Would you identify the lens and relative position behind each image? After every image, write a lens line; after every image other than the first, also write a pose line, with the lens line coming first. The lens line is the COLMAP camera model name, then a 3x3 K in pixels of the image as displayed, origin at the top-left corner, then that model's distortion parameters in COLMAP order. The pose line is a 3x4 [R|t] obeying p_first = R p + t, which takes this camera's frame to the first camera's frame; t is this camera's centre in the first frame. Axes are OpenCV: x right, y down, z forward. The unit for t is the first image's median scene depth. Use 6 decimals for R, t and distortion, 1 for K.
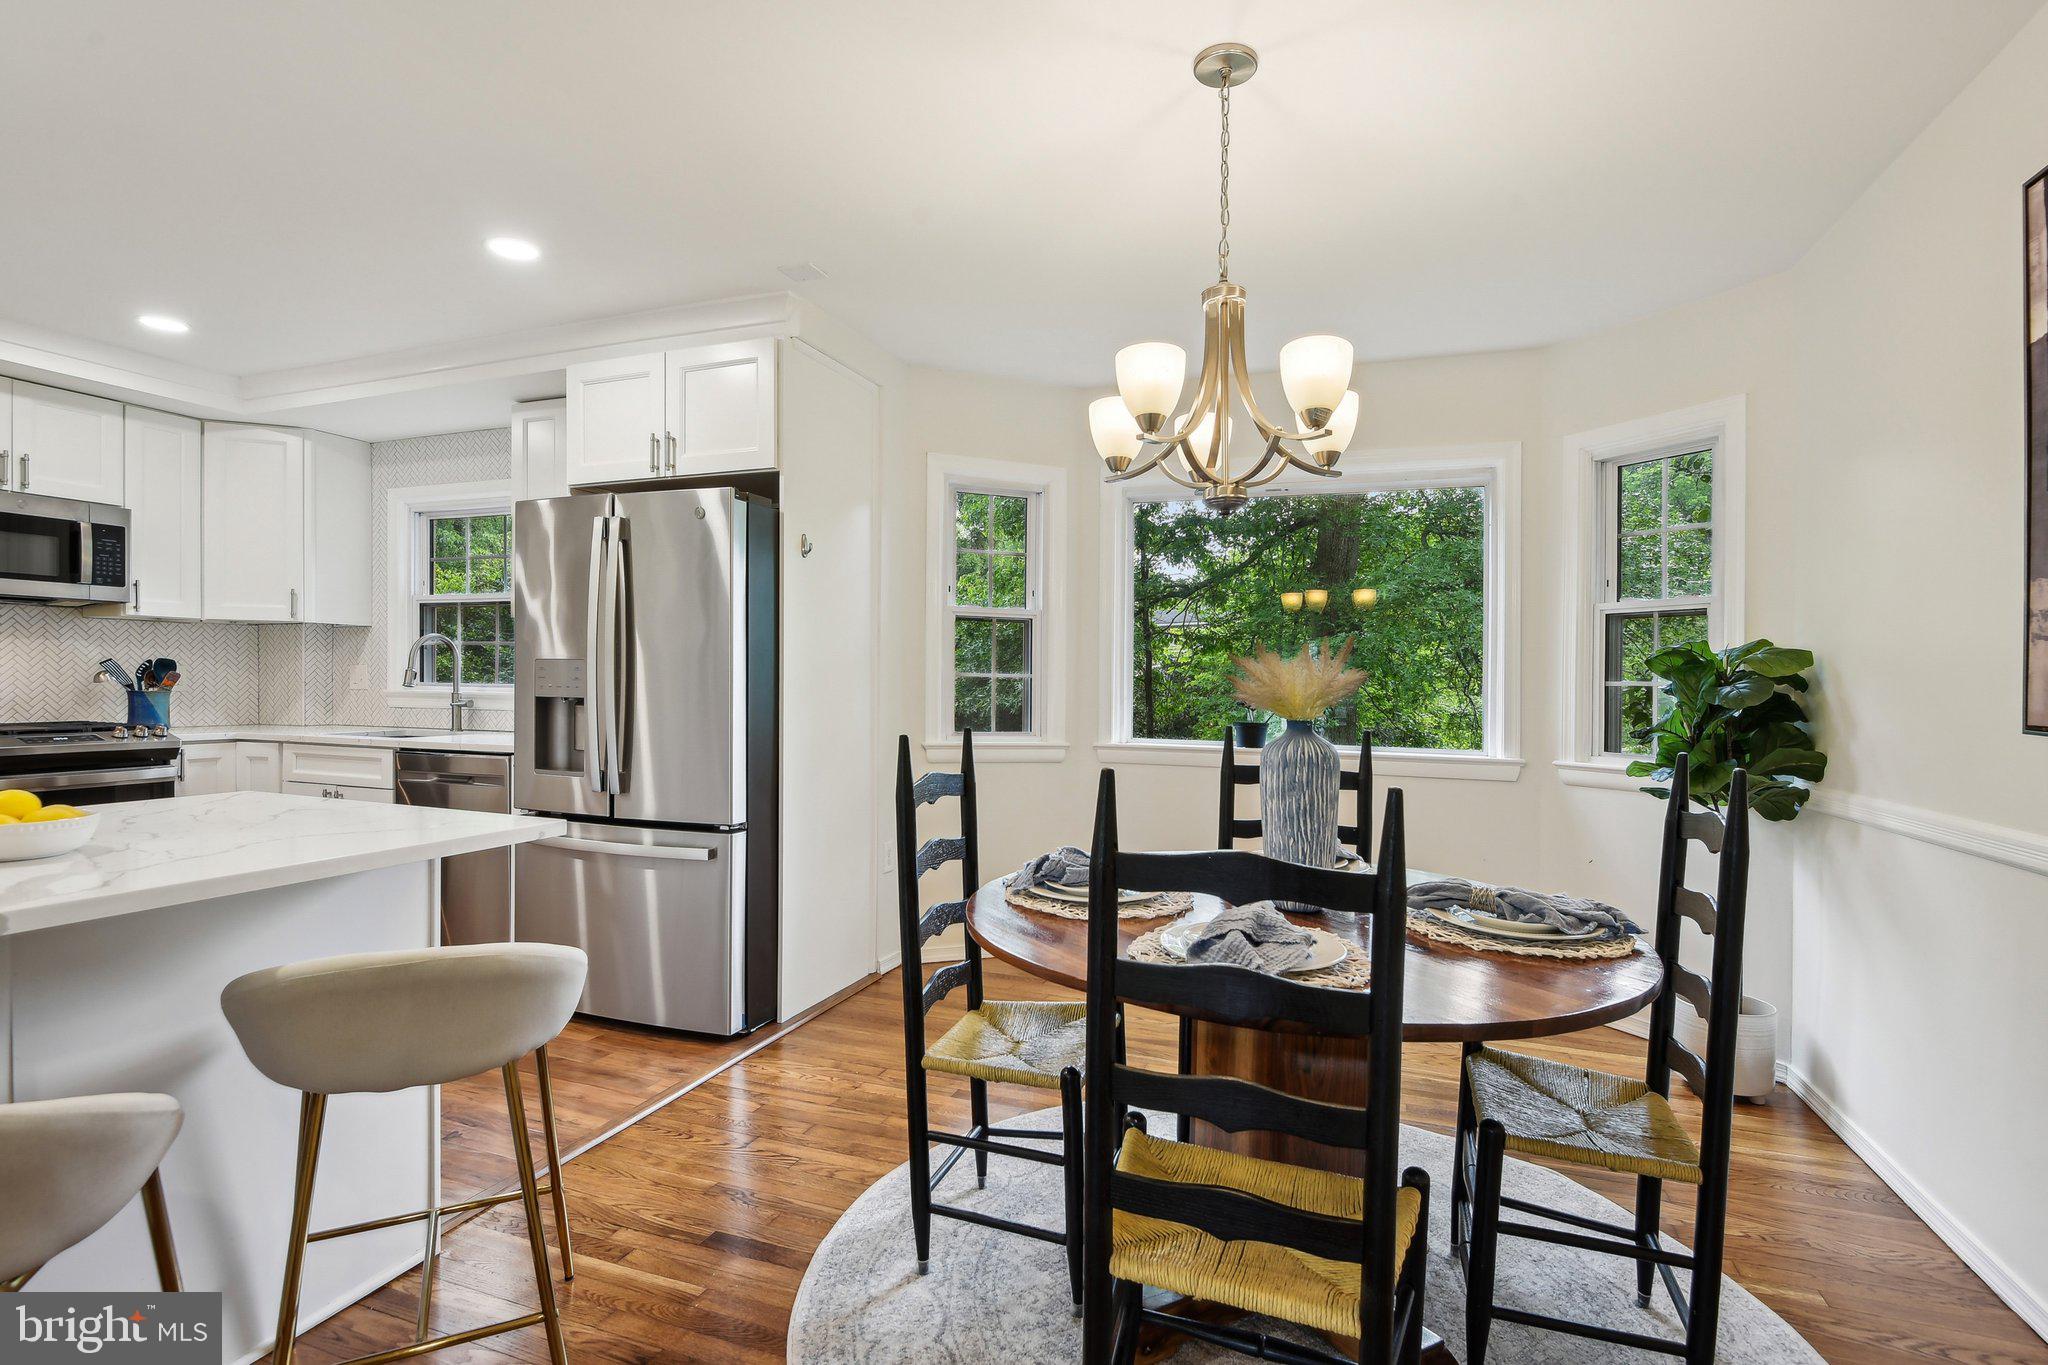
lens RADIAL K [[991.2, 0, 1010.5], [0, 991.2, 693.8], [0, 0, 1]] dist [-0.012599, -0.003074]
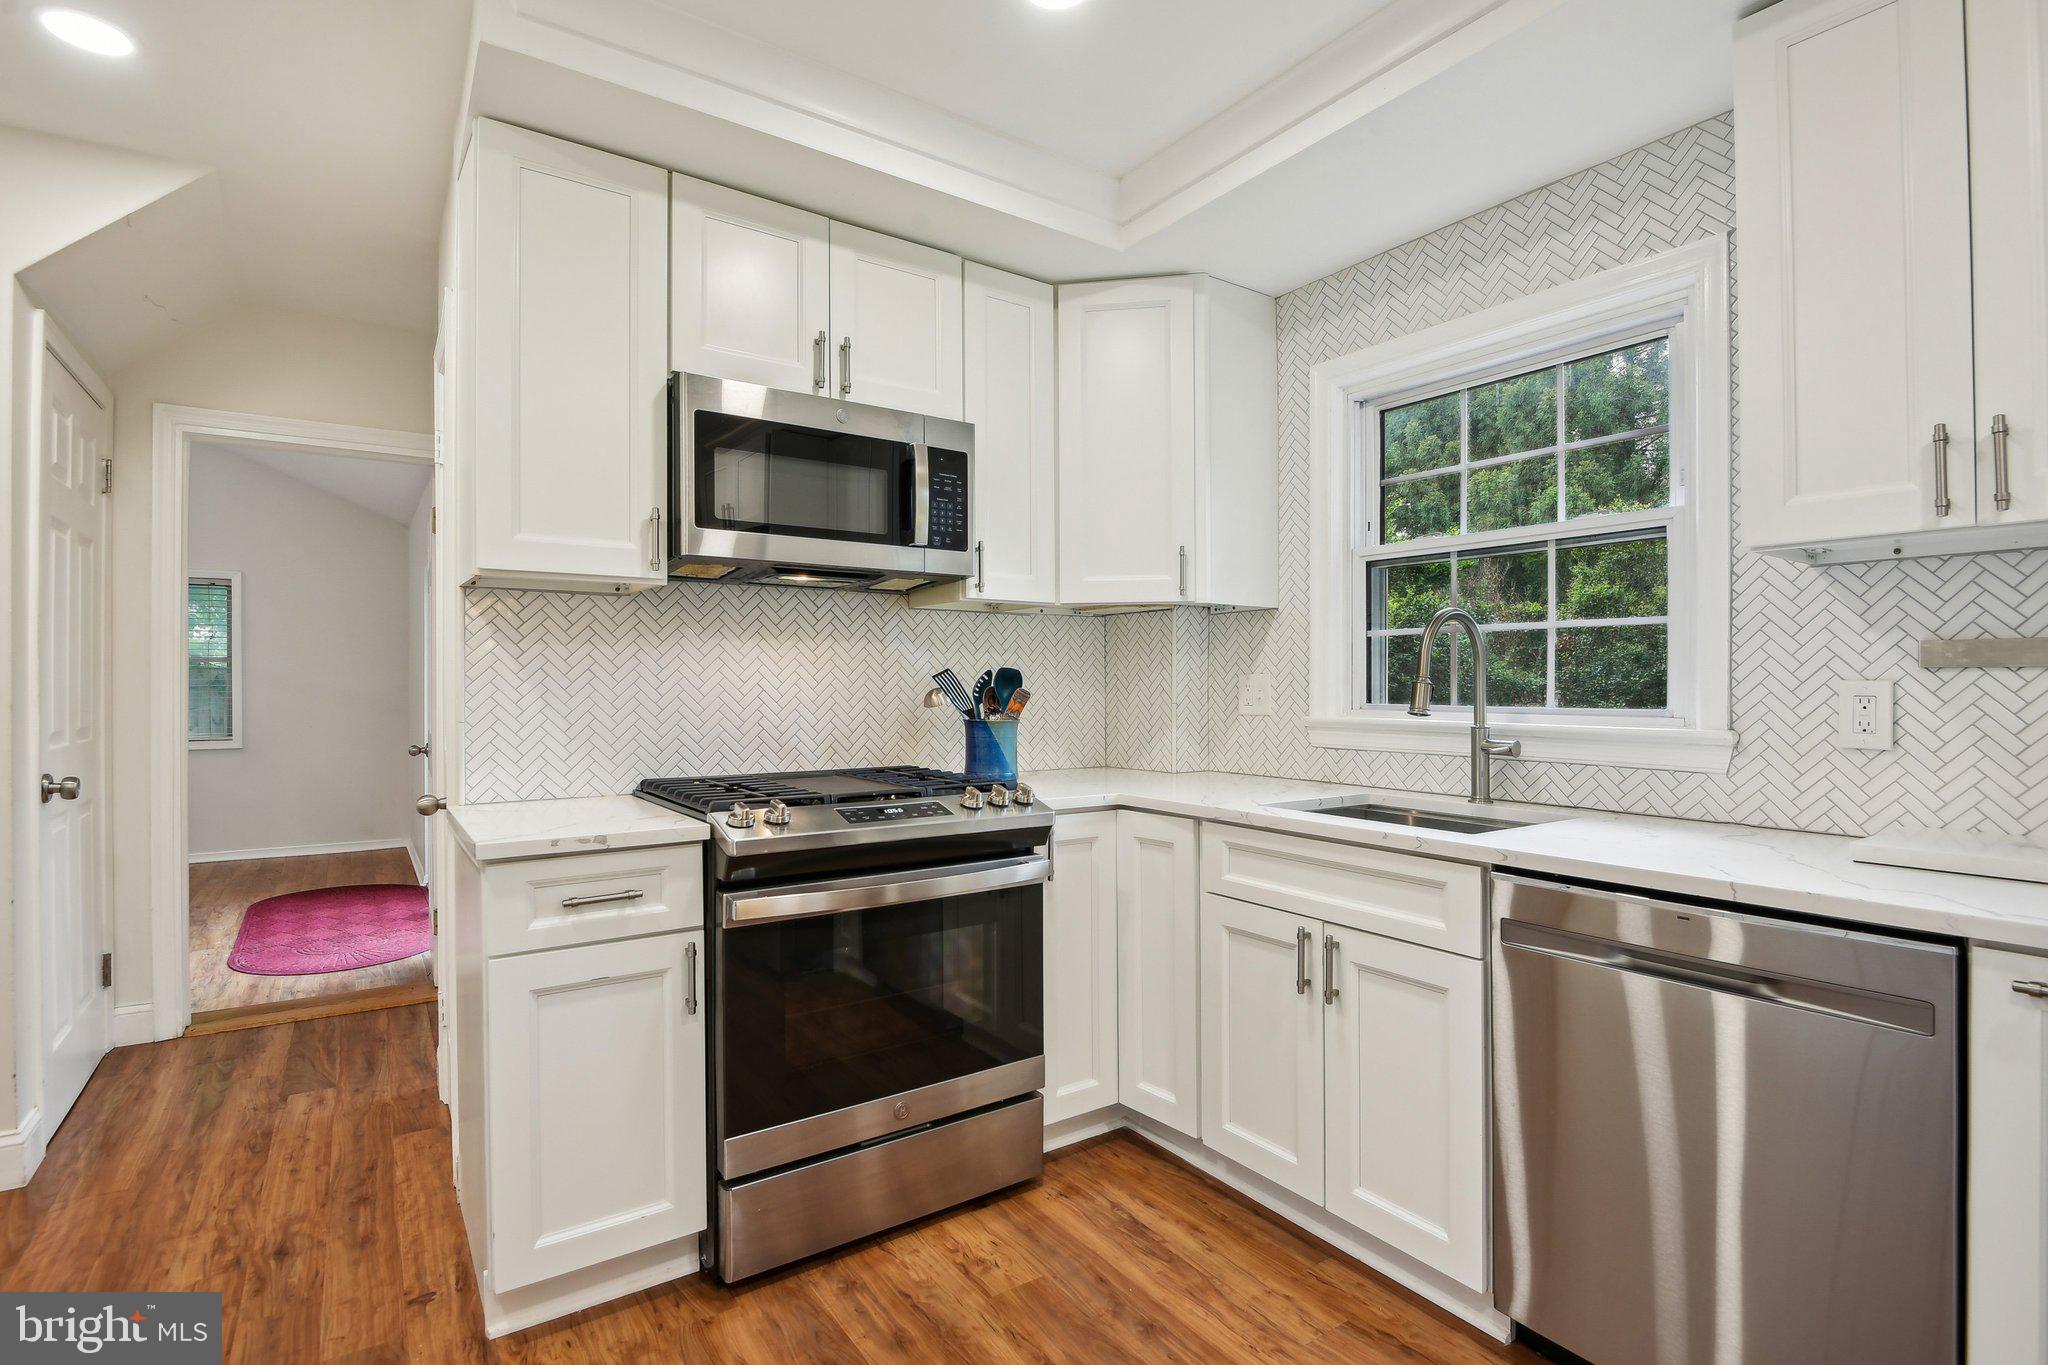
lens RADIAL K [[991.2, 0, 1025.3], [0, 991.2, 684.0], [0, 0, 1]] dist [-0.012599, -0.003074]
pose [[0.820288, -0.012041, -0.571824, -0.507142], [0.002612, 0.999847, -0.017306, -0.015264], [0.571945, 0.012702, 0.820194, 0.499286]]
